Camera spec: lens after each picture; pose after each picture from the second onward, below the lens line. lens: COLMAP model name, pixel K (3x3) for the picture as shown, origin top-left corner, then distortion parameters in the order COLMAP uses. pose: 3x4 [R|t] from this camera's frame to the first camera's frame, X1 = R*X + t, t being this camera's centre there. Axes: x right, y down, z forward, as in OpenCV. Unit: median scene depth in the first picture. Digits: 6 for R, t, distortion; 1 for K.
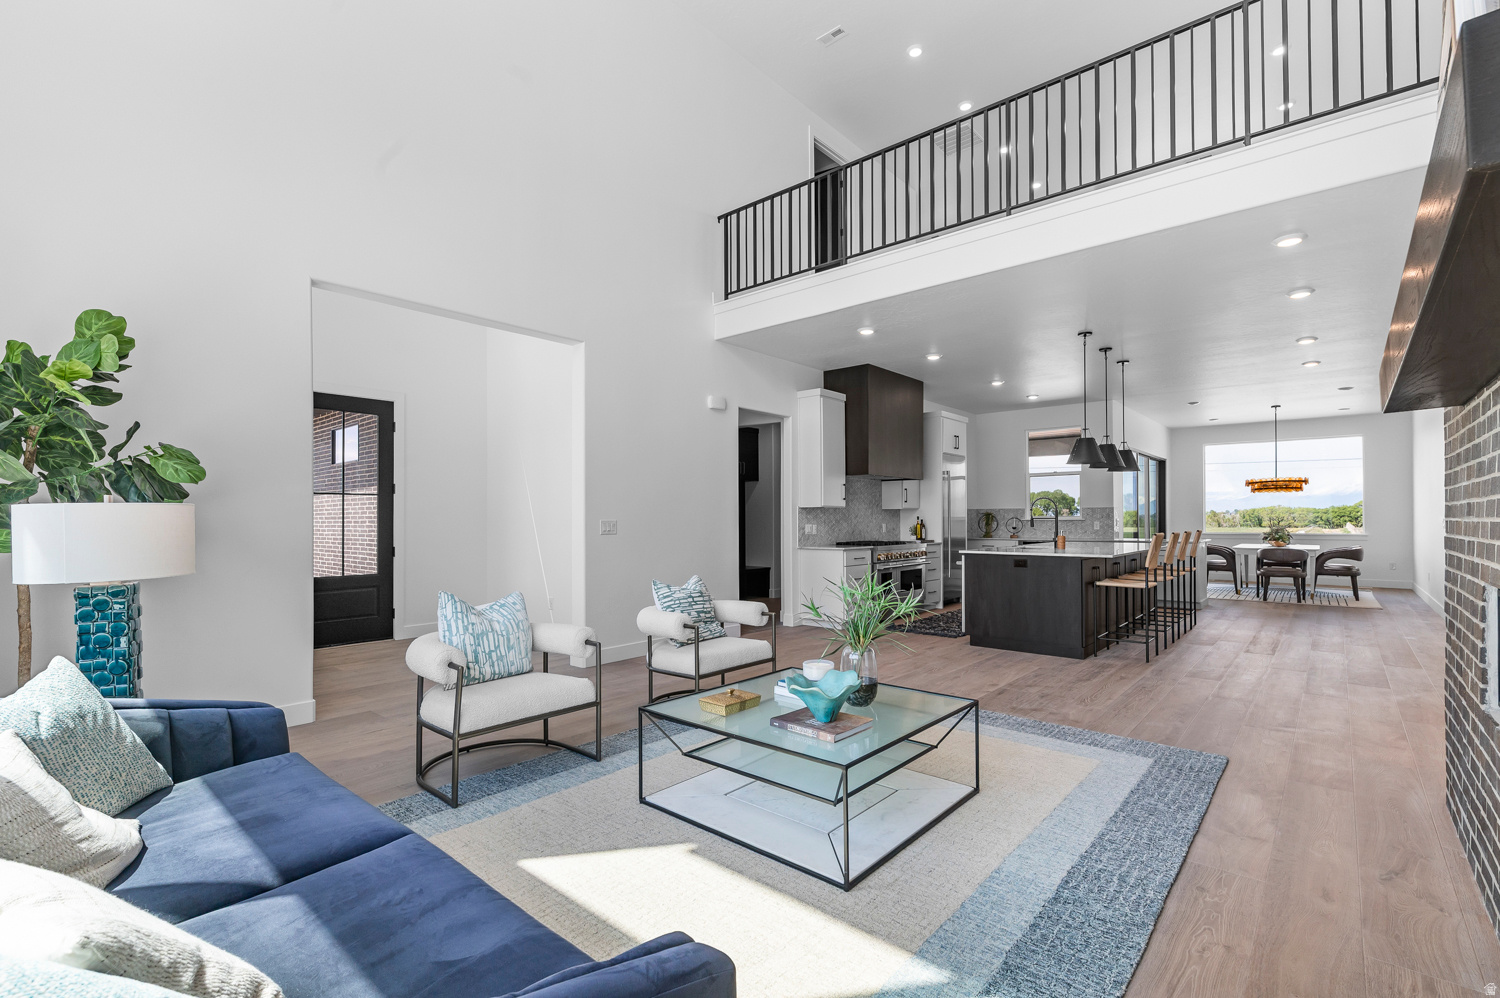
lens RADIAL K [[673.0, 0, 750.0], [0, 673.0, 499.0], [0, 0, 1]] dist [-0.000153, -0.000013]
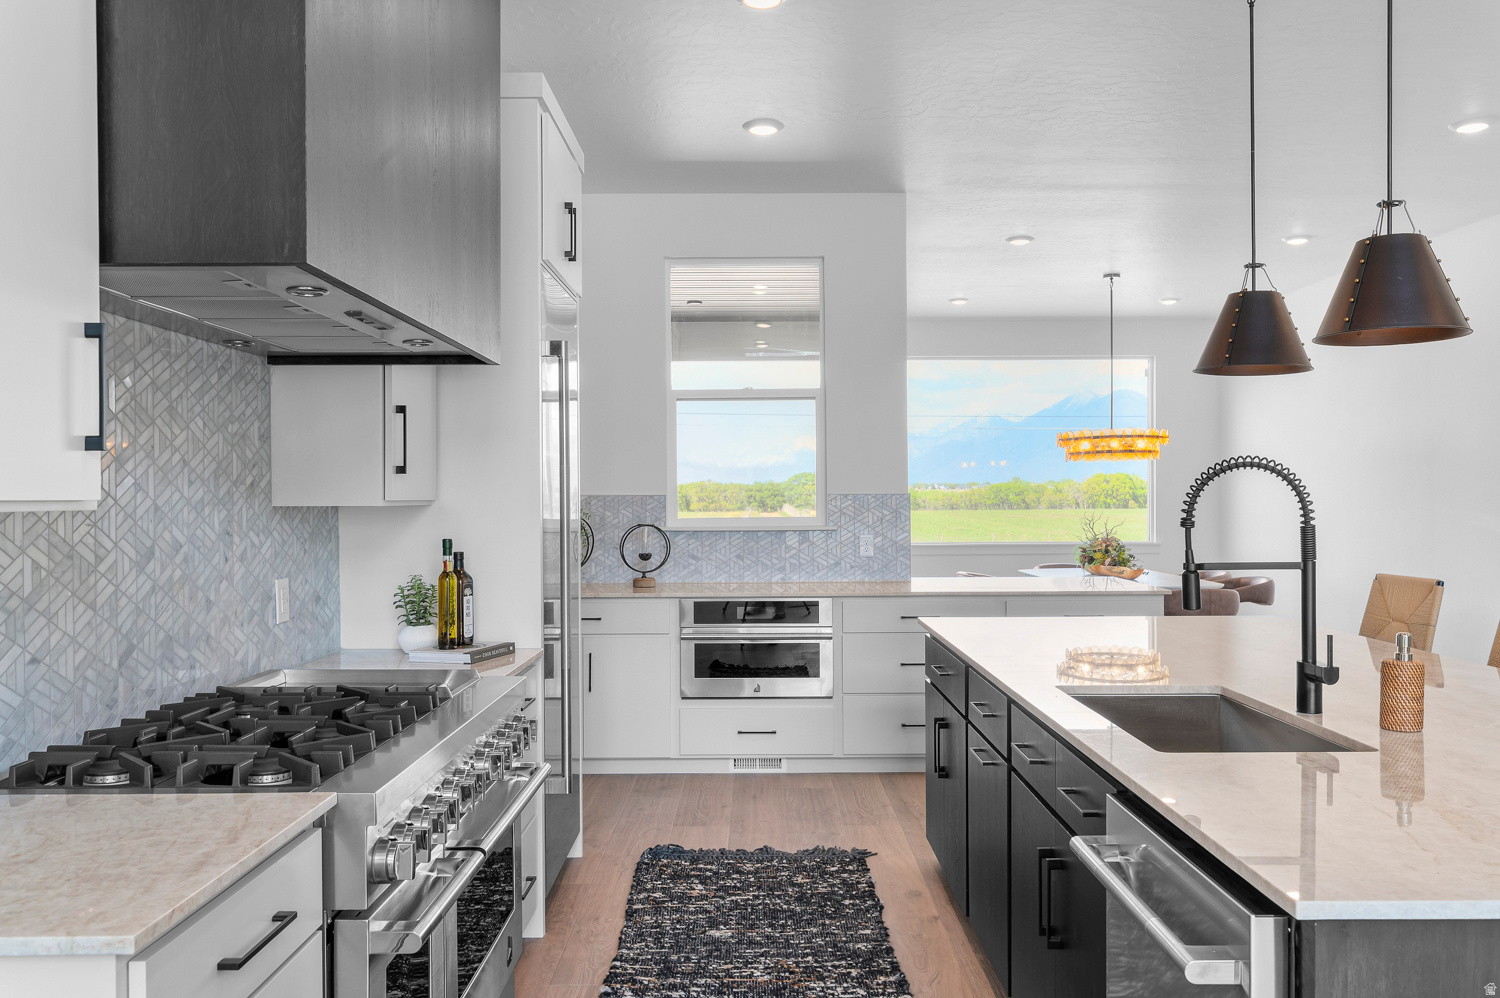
lens RADIAL K [[1161.2, 0, 750.0], [0, 1161.2, 499.0], [0, 0, 1]] dist [0.000144, 0.002944]
pose [[0.756894, -0.002375, 0.653533, 0.076176], [-0.016654, 0.999599, 0.022920, 0.002599], [-0.653325, -0.028232, 0.756551, 0.627774]]
